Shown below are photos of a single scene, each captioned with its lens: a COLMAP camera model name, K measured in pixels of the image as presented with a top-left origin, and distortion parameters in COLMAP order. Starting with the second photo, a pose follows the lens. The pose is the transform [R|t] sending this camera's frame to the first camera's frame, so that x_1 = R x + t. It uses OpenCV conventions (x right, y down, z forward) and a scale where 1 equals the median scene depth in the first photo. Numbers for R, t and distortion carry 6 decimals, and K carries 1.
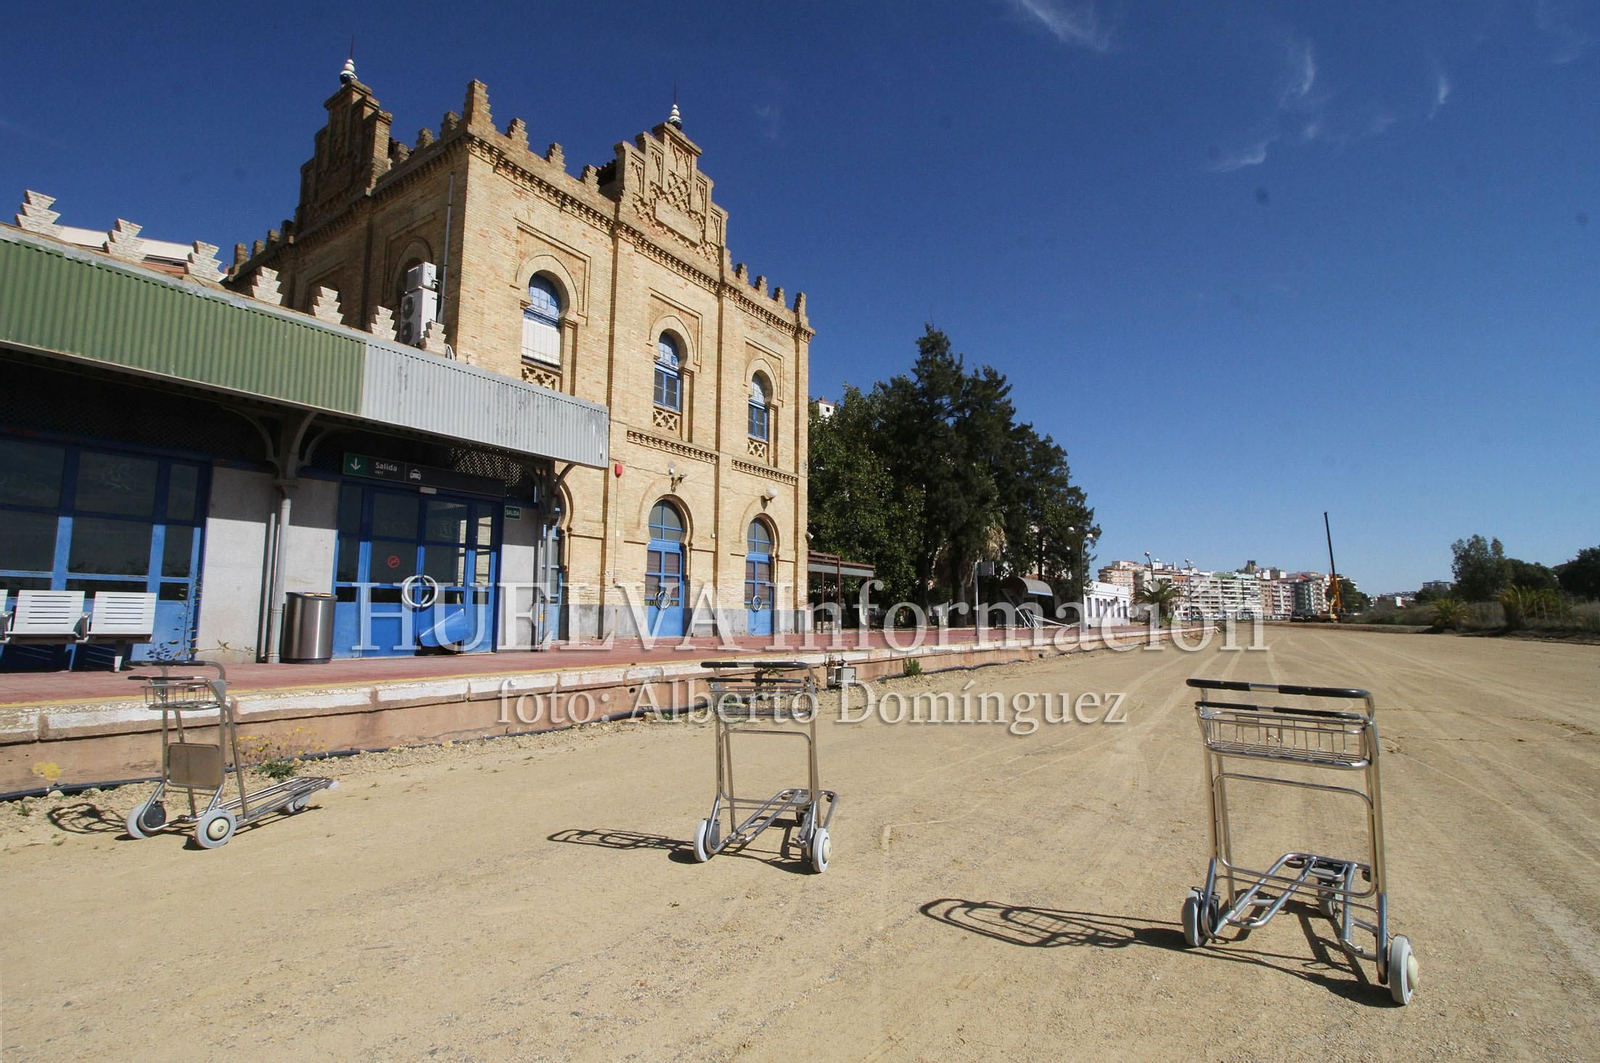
lens RADIAL K [[751.0, 0, 799.2], [0, 751.0, 537.4], [0, 0, 1]] dist [0.003502, -0.014524]
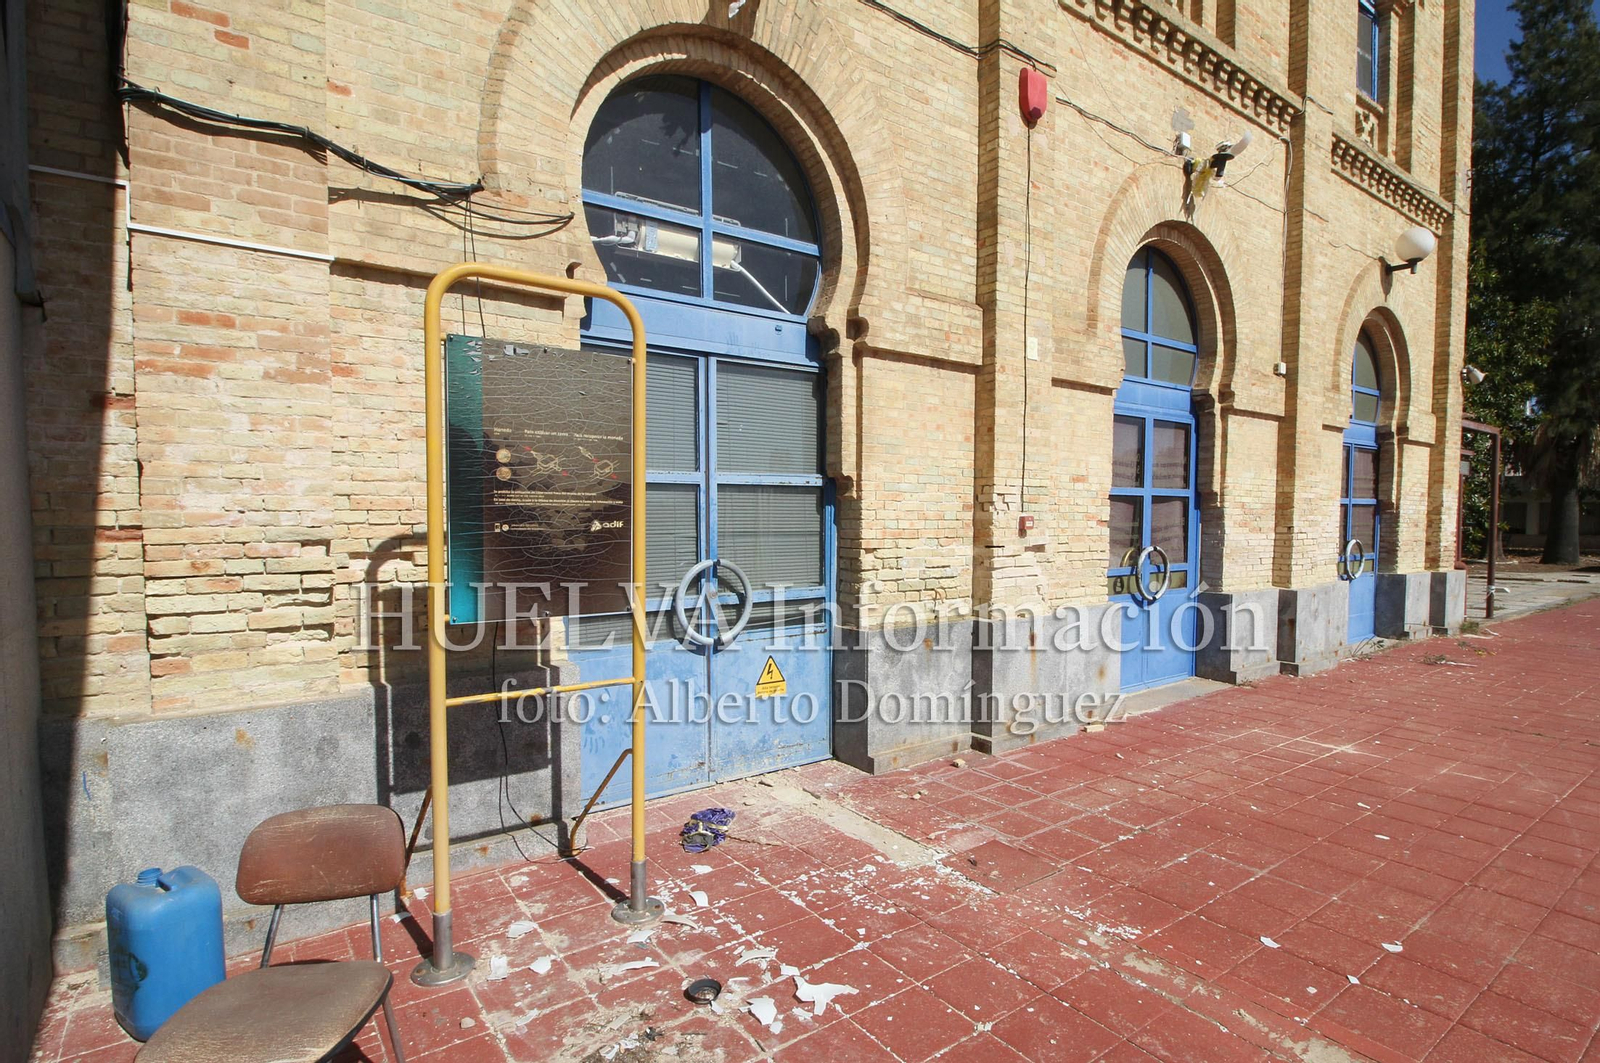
lens RADIAL K [[751.0, 0, 799.2], [0, 751.0, 537.4], [0, 0, 1]] dist [0.003502, -0.014524]
pose [[0.930921, 0.006980, -0.365153, -0.212461], [0.041273, 0.991402, 0.124174, 0.023819], [0.362880, -0.130667, 0.922629, 0.689626]]
